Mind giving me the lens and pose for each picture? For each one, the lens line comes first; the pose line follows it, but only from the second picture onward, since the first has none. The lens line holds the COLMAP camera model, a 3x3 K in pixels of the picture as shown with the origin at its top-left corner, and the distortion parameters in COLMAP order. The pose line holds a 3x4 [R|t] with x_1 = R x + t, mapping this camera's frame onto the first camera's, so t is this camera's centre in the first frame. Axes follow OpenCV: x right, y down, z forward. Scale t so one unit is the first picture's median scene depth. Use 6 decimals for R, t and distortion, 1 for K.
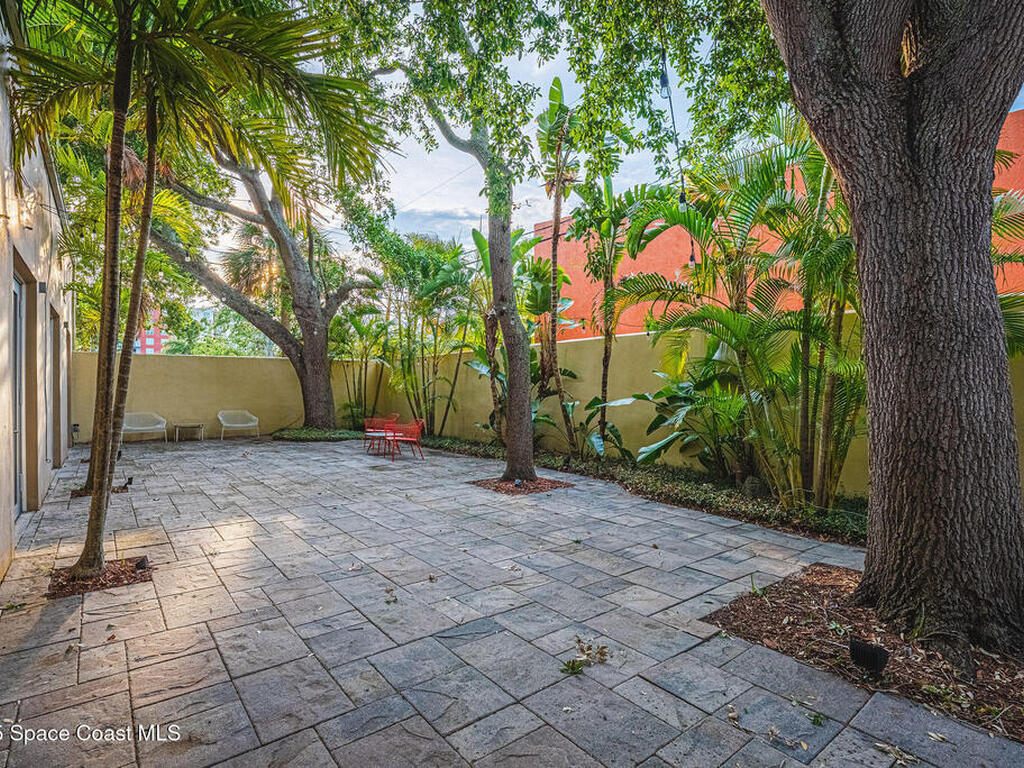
lens RADIAL K [[527.6, 0, 512.4], [0, 527.6, 385.4], [0, 0, 1]] dist [-0.006273, 0.001155]
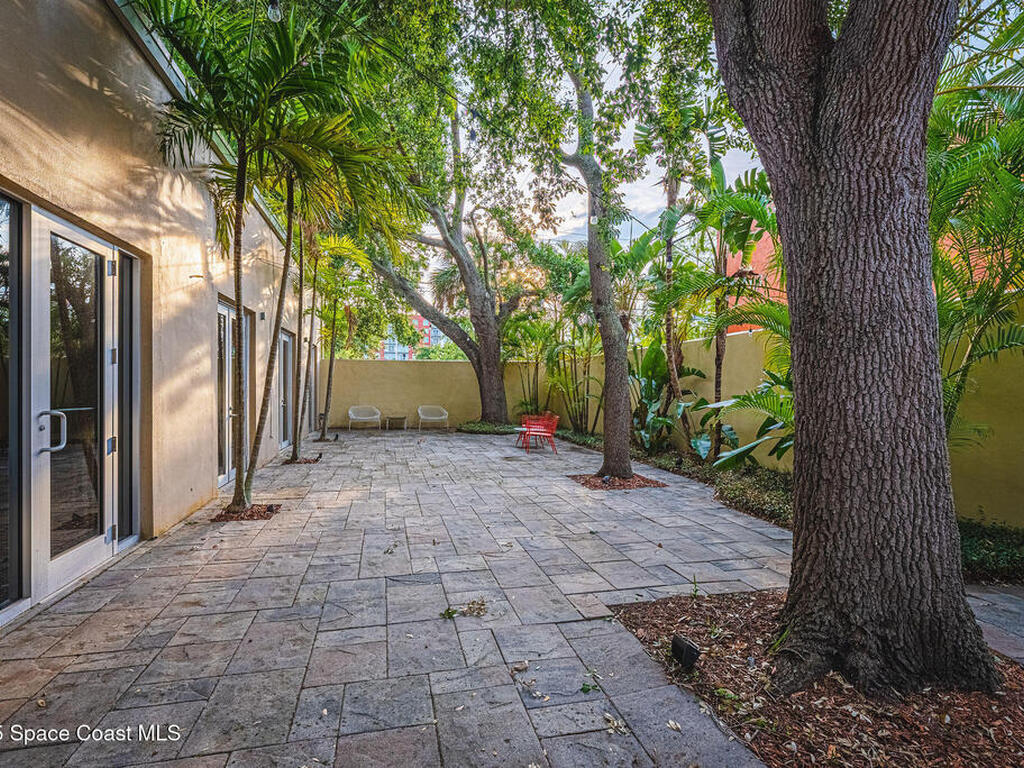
lens RADIAL K [[527.6, 0, 514.9], [0, 527.6, 386.3], [0, 0, 1]] dist [-0.006273, 0.001155]
pose [[0.910679, 0.003626, -0.413098, 0.565569], [-0.002756, 0.999993, 0.002701, -0.001016], [0.413105, -0.001321, 0.910683, -0.044672]]
